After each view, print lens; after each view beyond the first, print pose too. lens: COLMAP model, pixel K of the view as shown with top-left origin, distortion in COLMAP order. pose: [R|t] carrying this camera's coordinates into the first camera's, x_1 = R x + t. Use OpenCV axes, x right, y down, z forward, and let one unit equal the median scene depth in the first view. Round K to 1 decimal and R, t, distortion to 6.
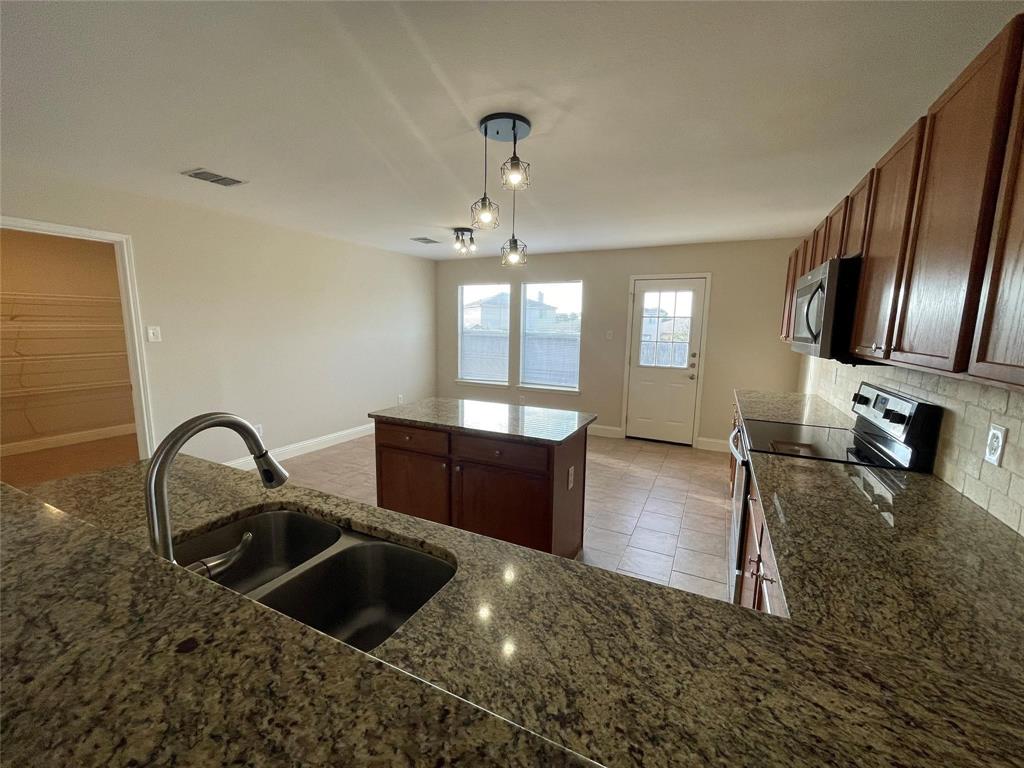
lens RADIAL K [[412.0, 0, 511.0], [0, 412.0, 384.1], [0, 0, 1]] dist [-0.000845, 0.000597]
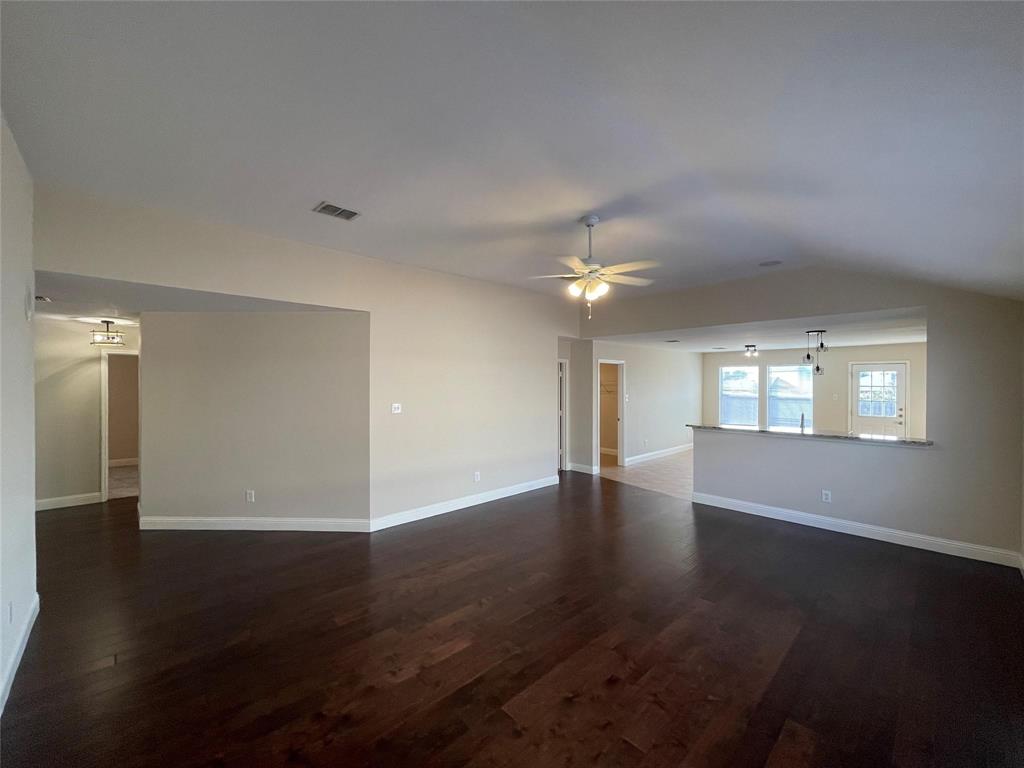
lens RADIAL K [[413.2, 0, 510.8], [0, 413.2, 385.2], [0, 0, 1]] dist [-0.001421, 0.000267]
pose [[0.942097, -0.012942, -0.335090, -0.509242], [-0.033876, 0.990470, -0.133495, 0.115475], [0.333624, 0.137117, 0.932681, -1.160095]]
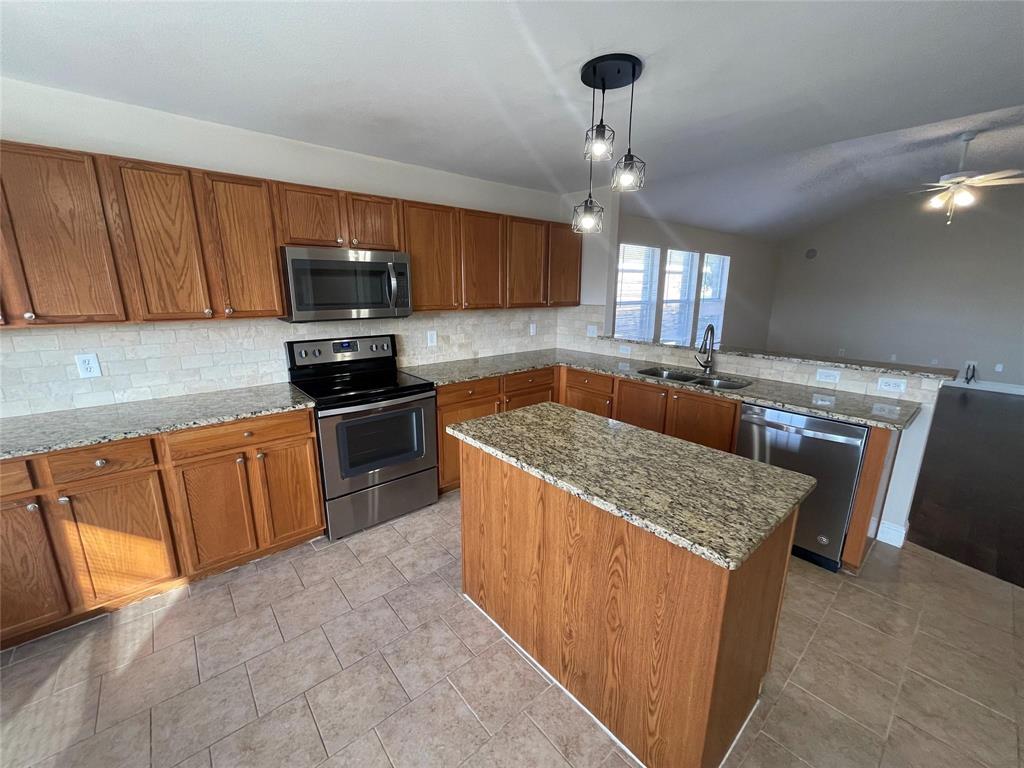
lens RADIAL K [[412.0, 0, 511.0], [0, 412.0, 384.1], [0, 0, 1]] dist [-0.000845, 0.000597]
pose [[-0.922095, -0.105969, 0.372172, -0.094030], [0.036895, 0.933316, 0.357155, -0.147993], [-0.385202, 0.343062, -0.856696, 0.915173]]
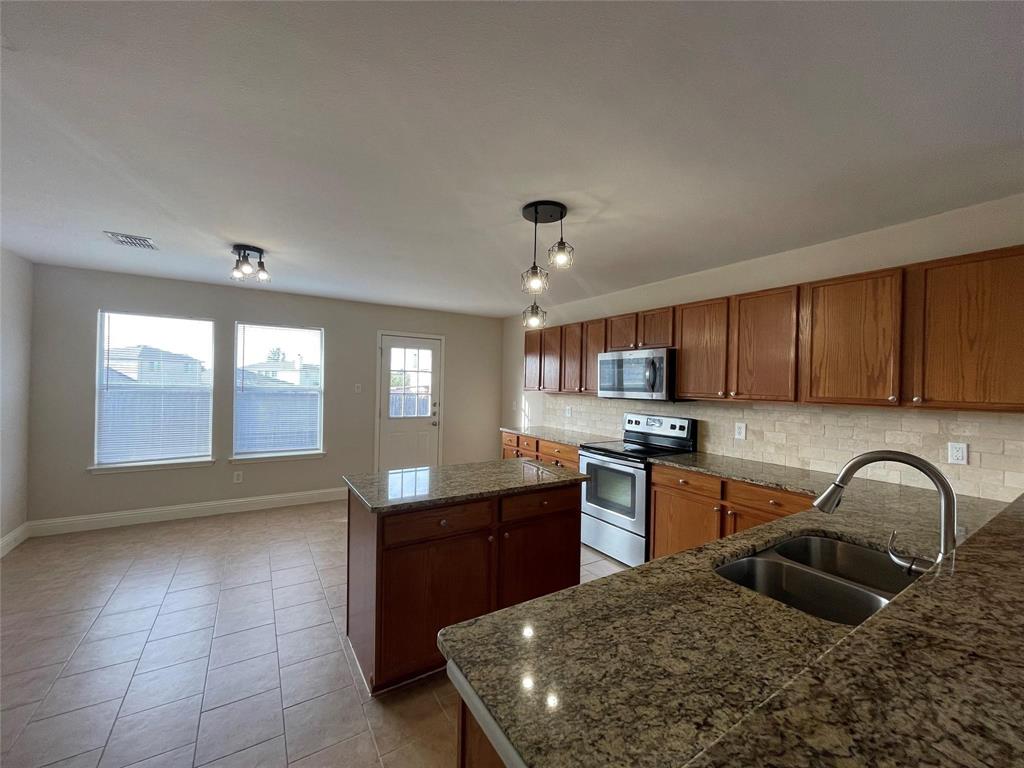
lens RADIAL K [[412.0, 0, 511.0], [0, 412.0, 384.1], [0, 0, 1]] dist [-0.000845, 0.000597]
pose [[0.517982, -0.006071, 0.855370, -0.473816], [0.109718, 0.992186, -0.059400, -0.039325], [-0.848326, 0.124618, 0.514600, 0.244175]]
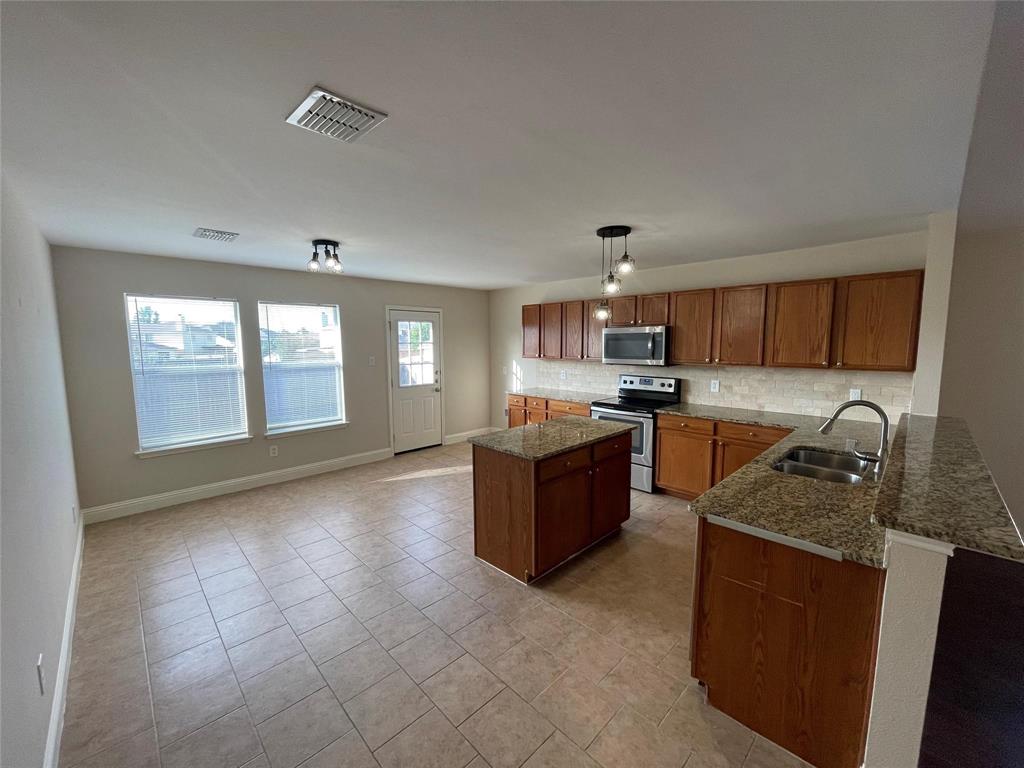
lens RADIAL K [[412.0, 0, 511.0], [0, 412.0, 384.1], [0, 0, 1]] dist [-0.000845, 0.000597]
pose [[0.325477, -0.117561, 0.938213, -0.735322], [0.145779, 0.986616, 0.073054, -0.104527], [-0.934245, 0.112994, 0.338259, 0.404968]]
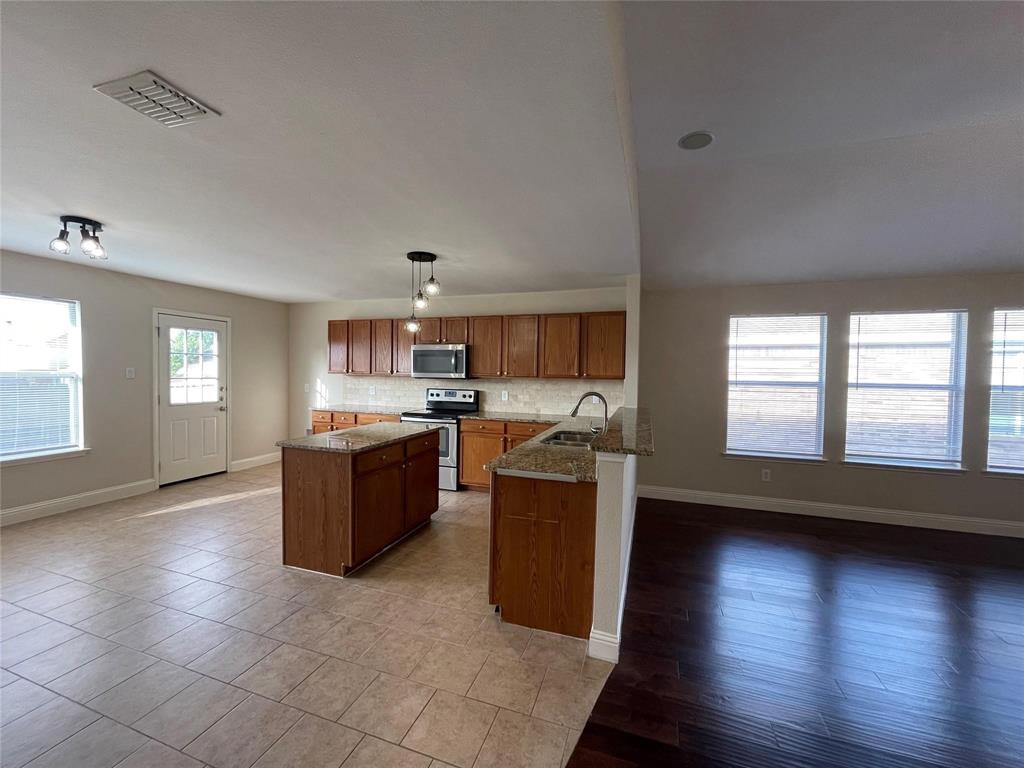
lens RADIAL K [[412.0, 0, 511.0], [0, 412.0, 384.1], [0, 0, 1]] dist [-0.000845, 0.000597]
pose [[-0.132532, -0.048295, 0.990001, -0.833540], [0.123510, 0.990223, 0.064840, -0.065750], [-0.983453, 0.130869, -0.125271, 0.411011]]
